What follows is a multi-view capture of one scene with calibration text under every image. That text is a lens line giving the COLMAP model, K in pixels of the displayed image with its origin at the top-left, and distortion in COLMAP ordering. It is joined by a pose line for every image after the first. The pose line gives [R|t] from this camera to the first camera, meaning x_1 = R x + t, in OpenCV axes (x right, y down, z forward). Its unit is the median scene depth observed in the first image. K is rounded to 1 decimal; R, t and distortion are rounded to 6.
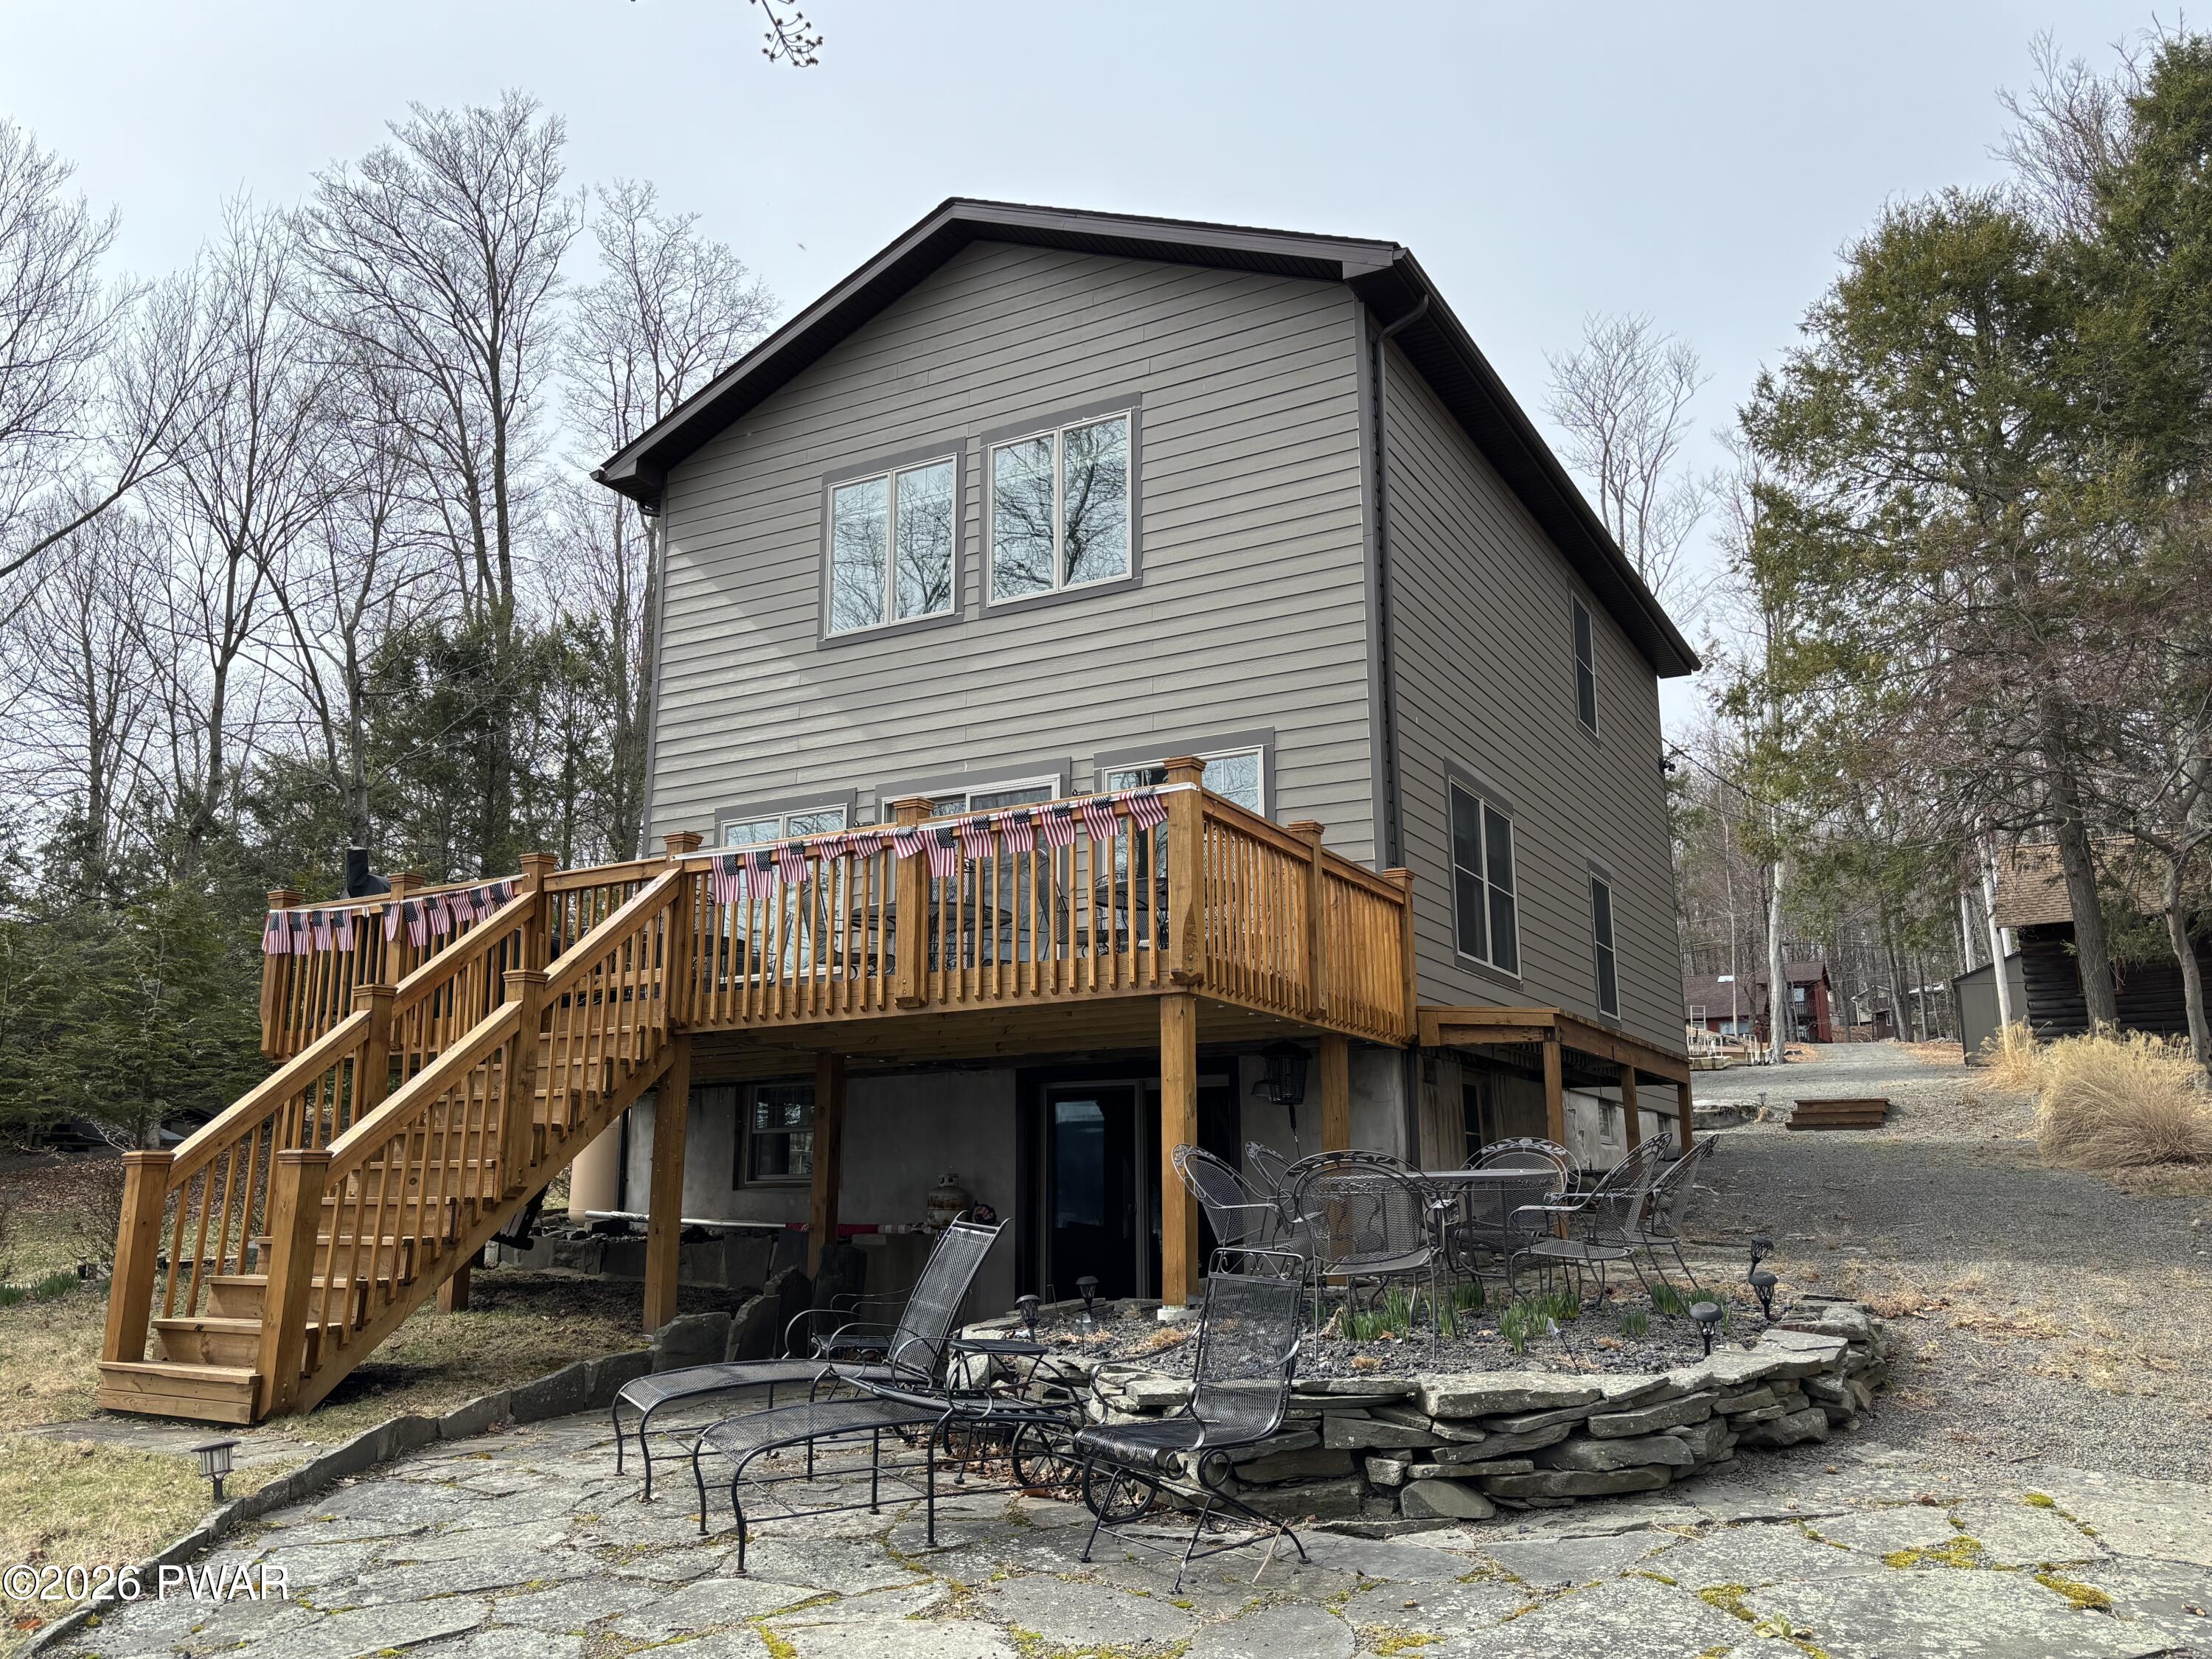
lens RADIAL K [[1733.3, 0, 1068.8], [0, 1733.3, 832.9], [0, 0, 1]] dist [0.022924, -0.006765]
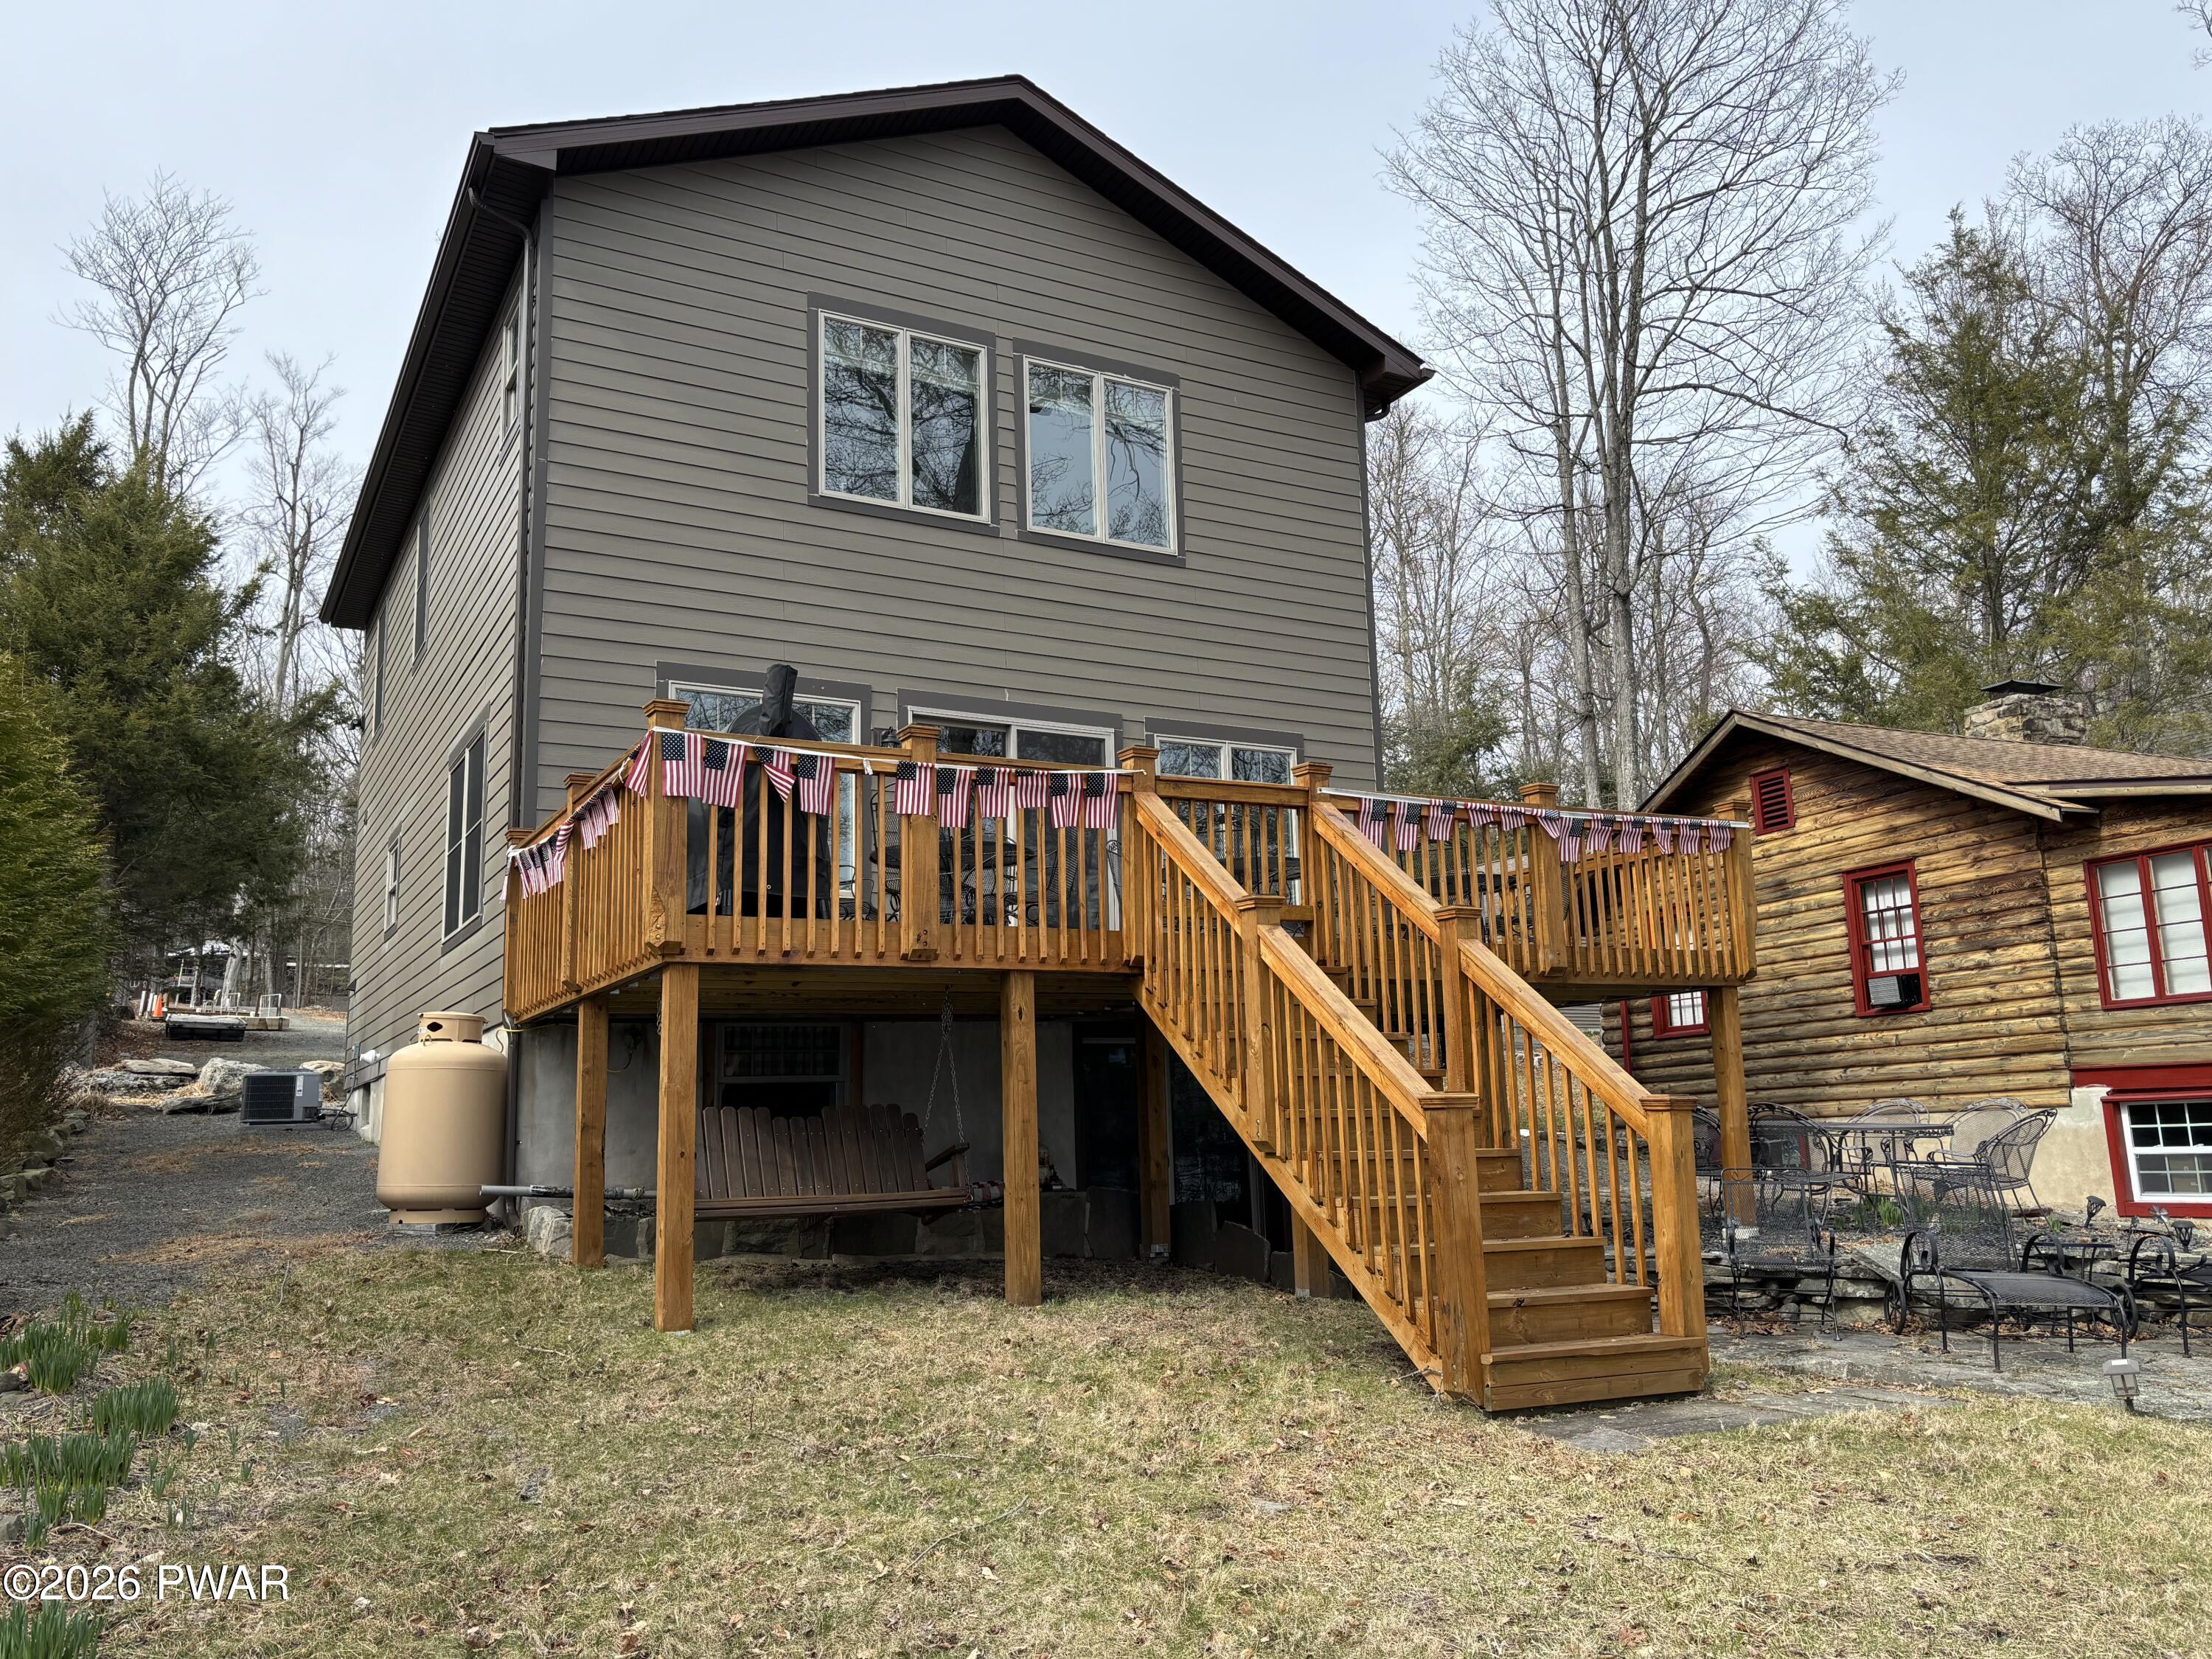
lens RADIAL K [[1733.3, 0, 1068.8], [0, 1733.3, 832.9], [0, 0, 1]] dist [0.022924, -0.006765]
pose [[0.534870, 0.147596, 0.831943, -0.791886], [-0.156322, 0.984913, -0.074233, 0.096342], [-0.830348, -0.090346, 0.549873, 0.456881]]
